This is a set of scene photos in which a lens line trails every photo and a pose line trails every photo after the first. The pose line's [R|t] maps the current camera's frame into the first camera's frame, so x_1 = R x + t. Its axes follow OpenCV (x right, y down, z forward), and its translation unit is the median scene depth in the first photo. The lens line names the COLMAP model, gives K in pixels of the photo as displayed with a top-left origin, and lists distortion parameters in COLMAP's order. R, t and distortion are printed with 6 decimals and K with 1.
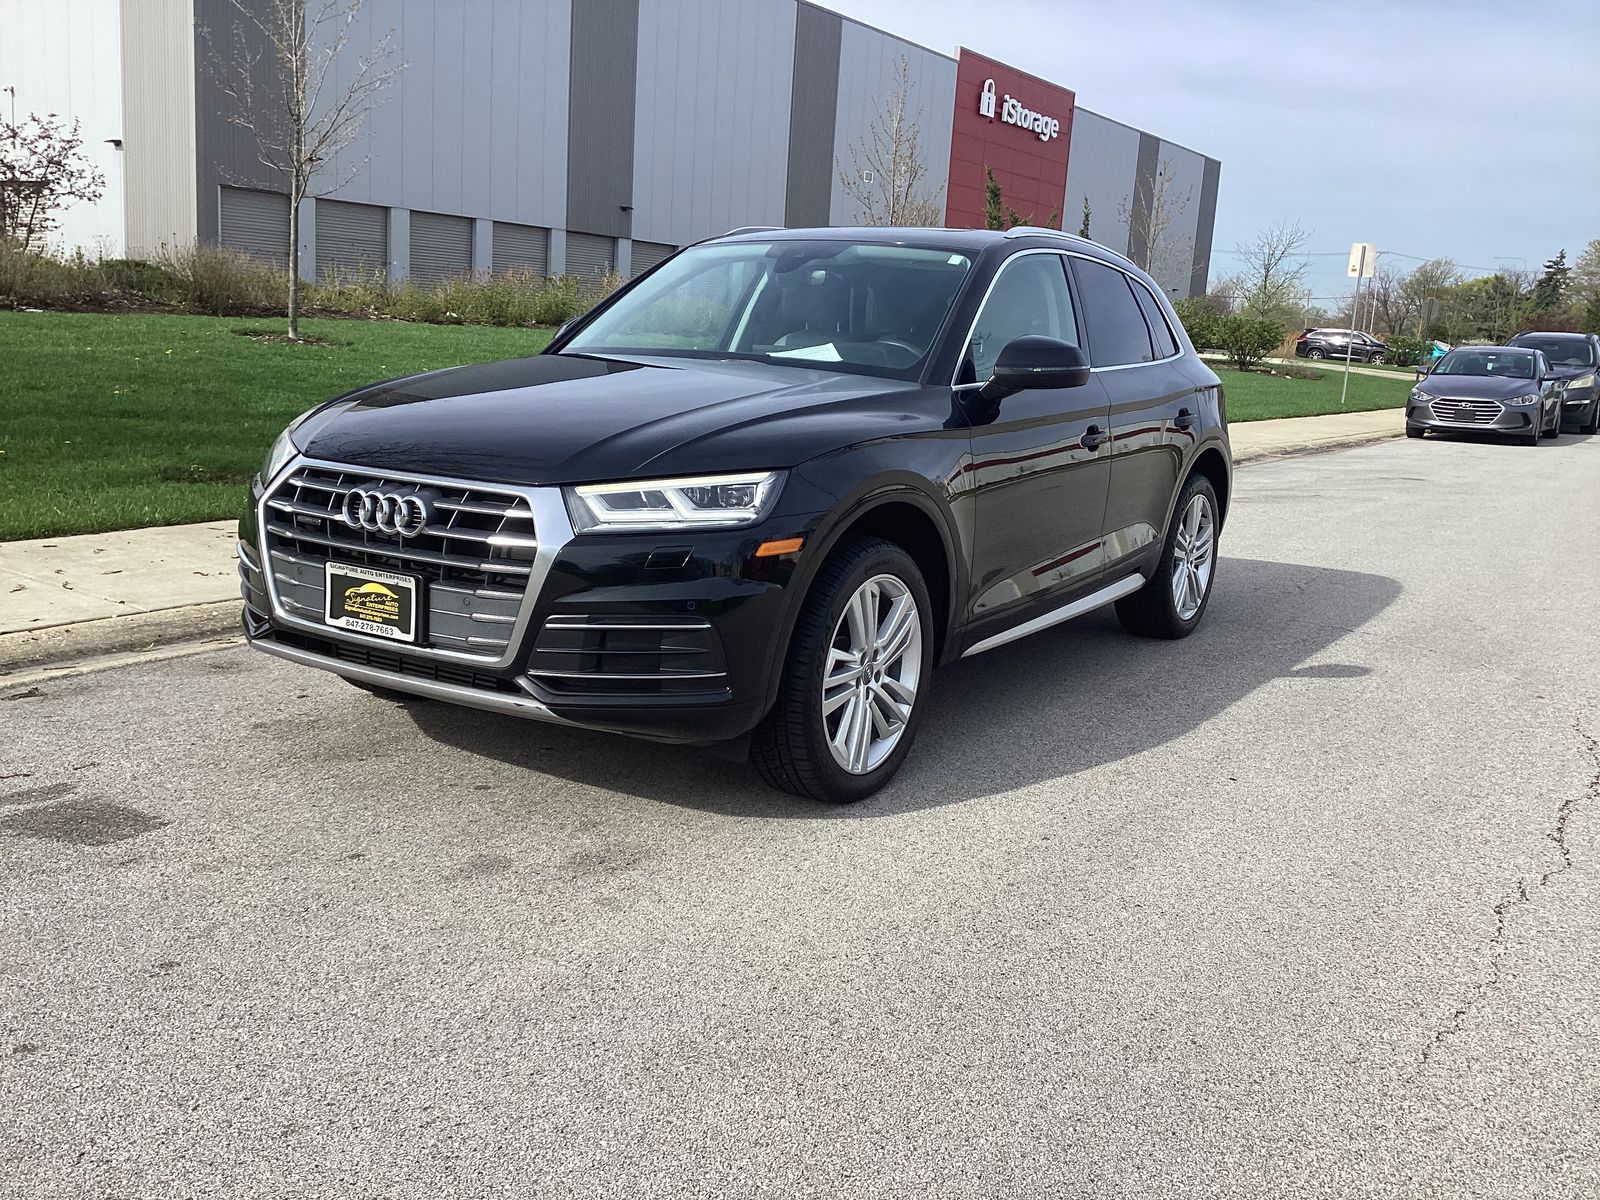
lens RADIAL K [[1445.8, 0, 802.9], [0, 1445.8, 591.7], [0, 0, 1]] dist [0.123505, -0.243980]
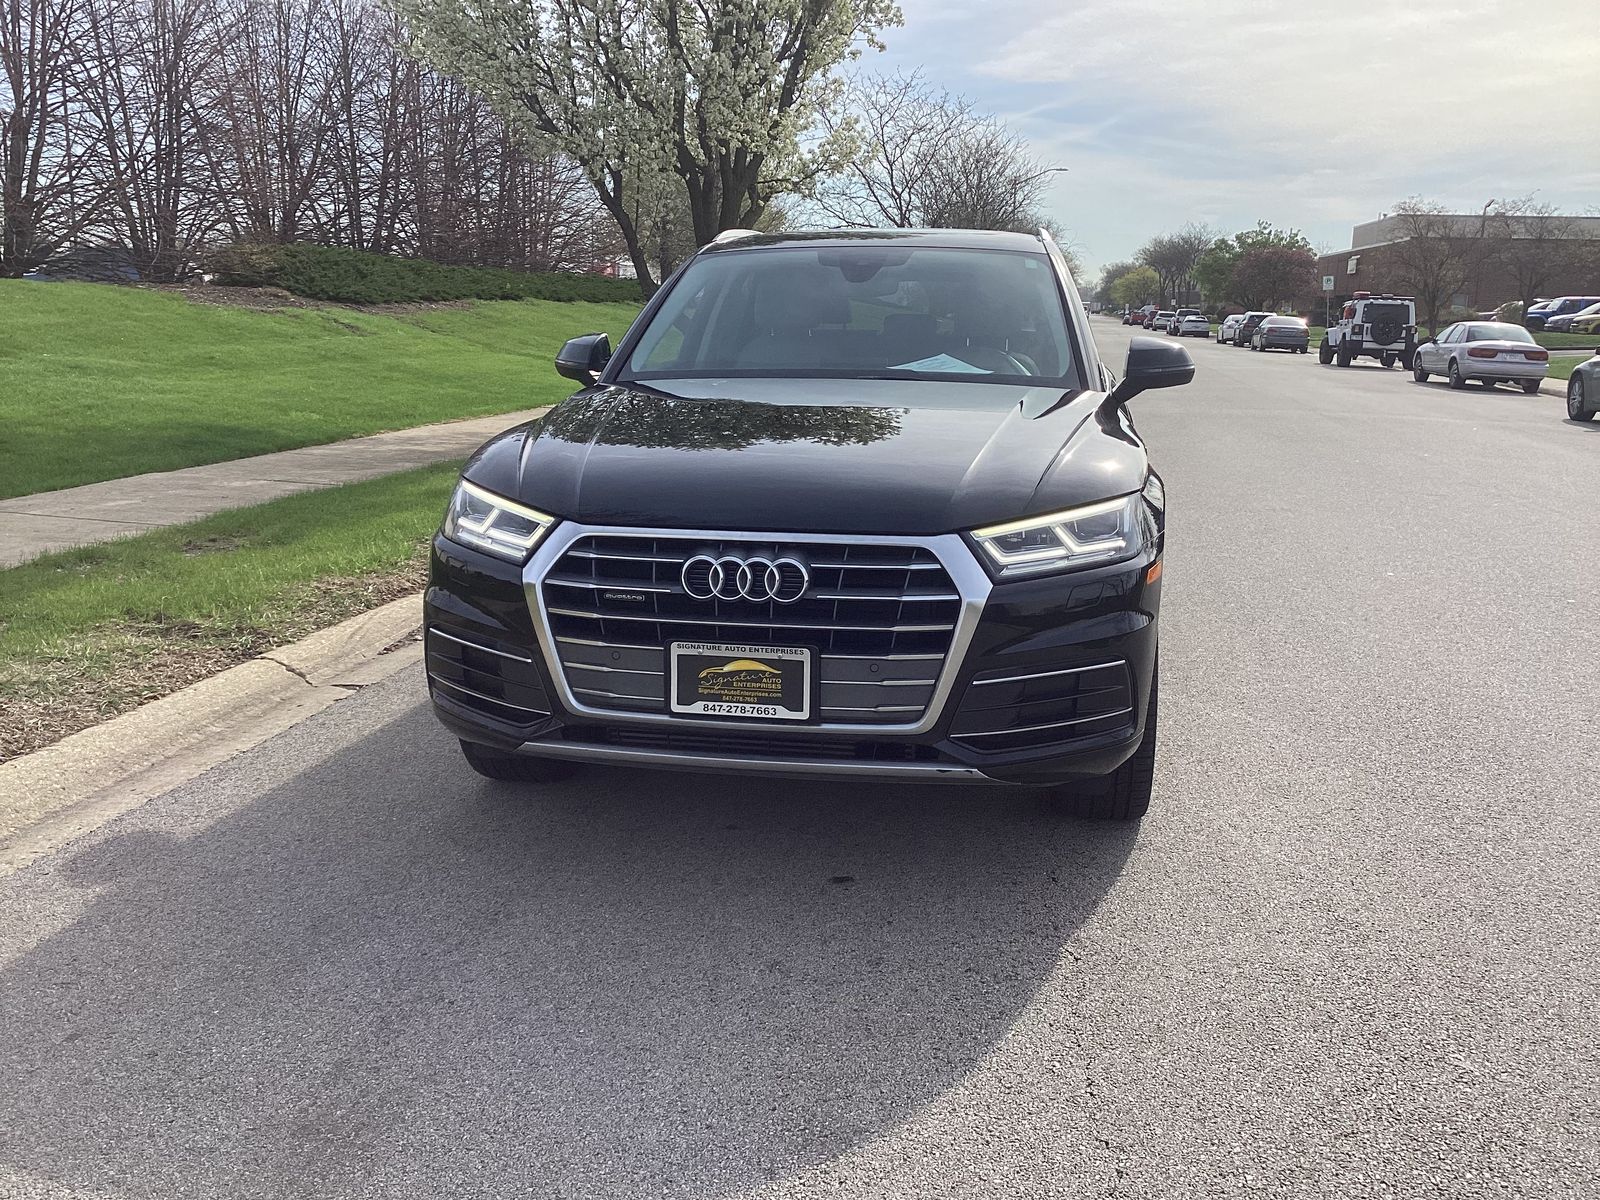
lens RADIAL K [[1445.0, 0, 806.6], [0, 1445.0, 600.7], [0, 0, 1]] dist [0.119271, -0.232542]
pose [[0.926363, -0.110246, 0.360135, -0.469199], [0.101870, 0.993901, 0.042220, -0.061611], [-0.362593, -0.002424, 0.931944, 0.133434]]
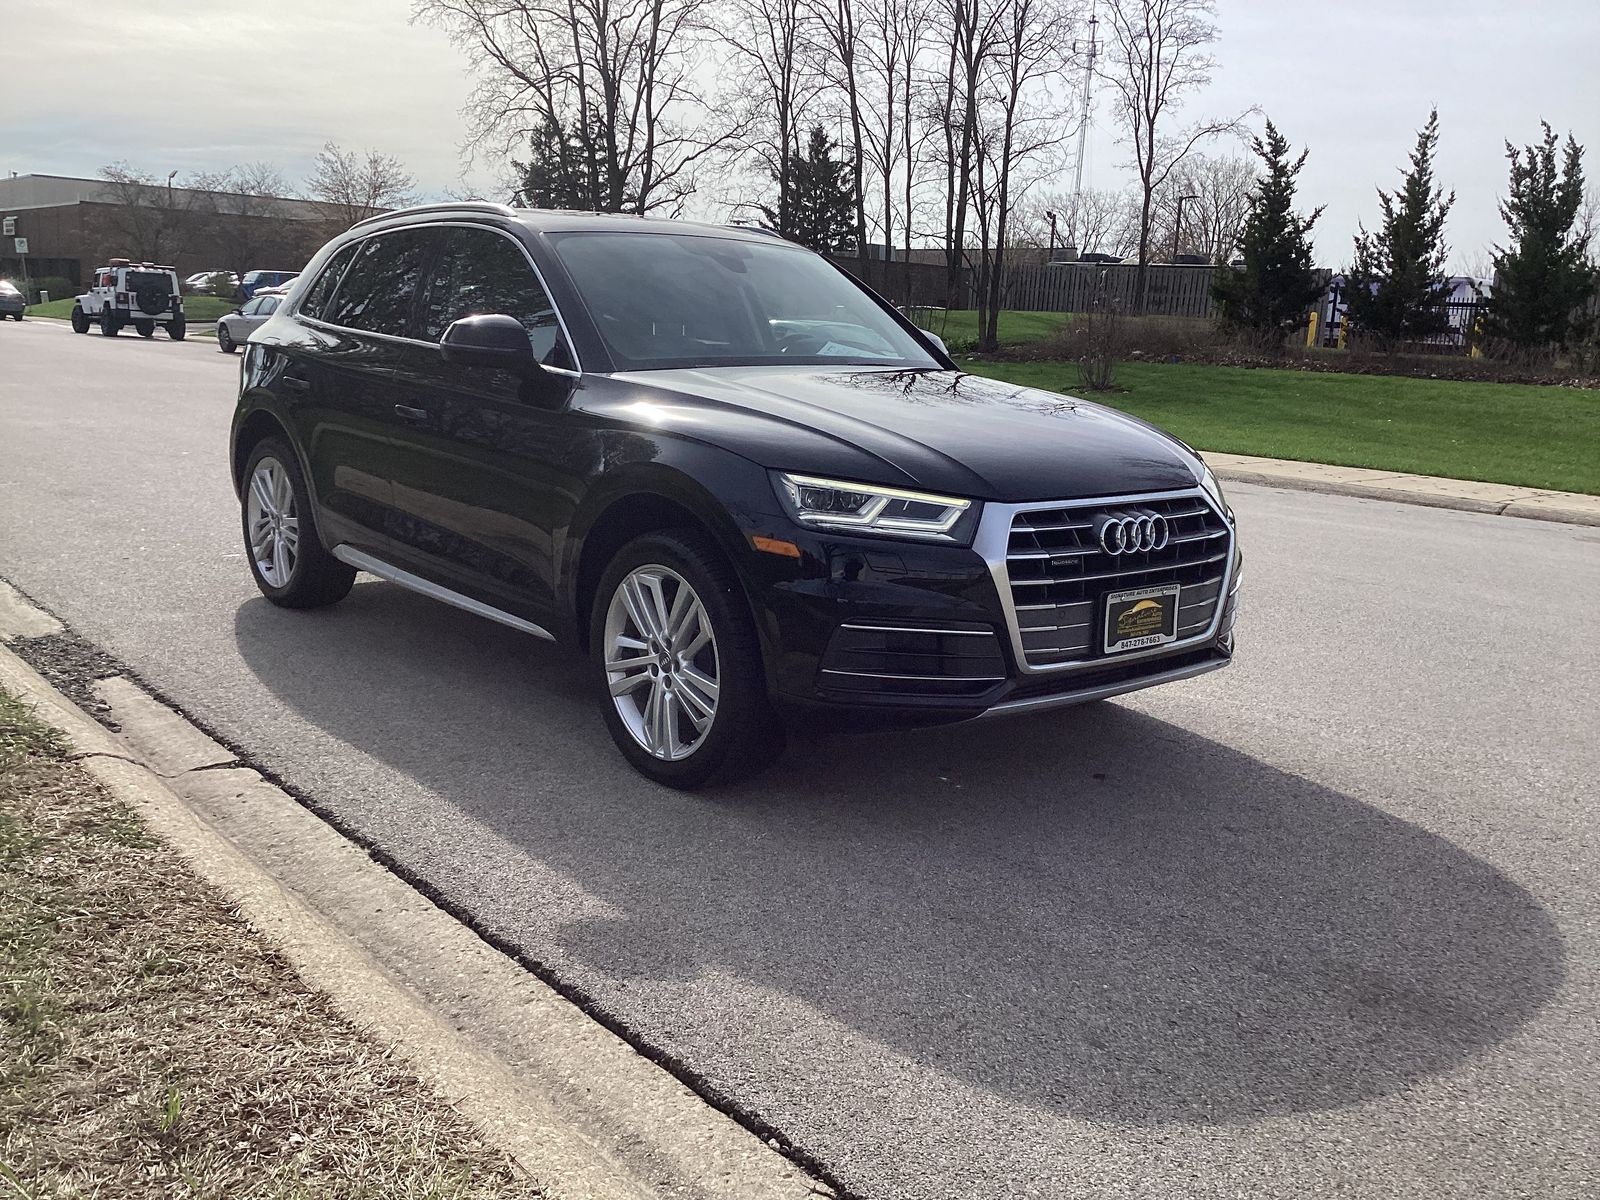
lens RADIAL K [[1454.5, 0, 833.4], [0, 1454.5, 595.0], [0, 0, 1]] dist [0.010997, -0.002850]
pose [[0.294417, -0.213802, 0.931454, -1.119263], [0.146723, 0.973211, 0.177010, -0.192417], [-0.944347, 0.084551, 0.317900, 0.715671]]
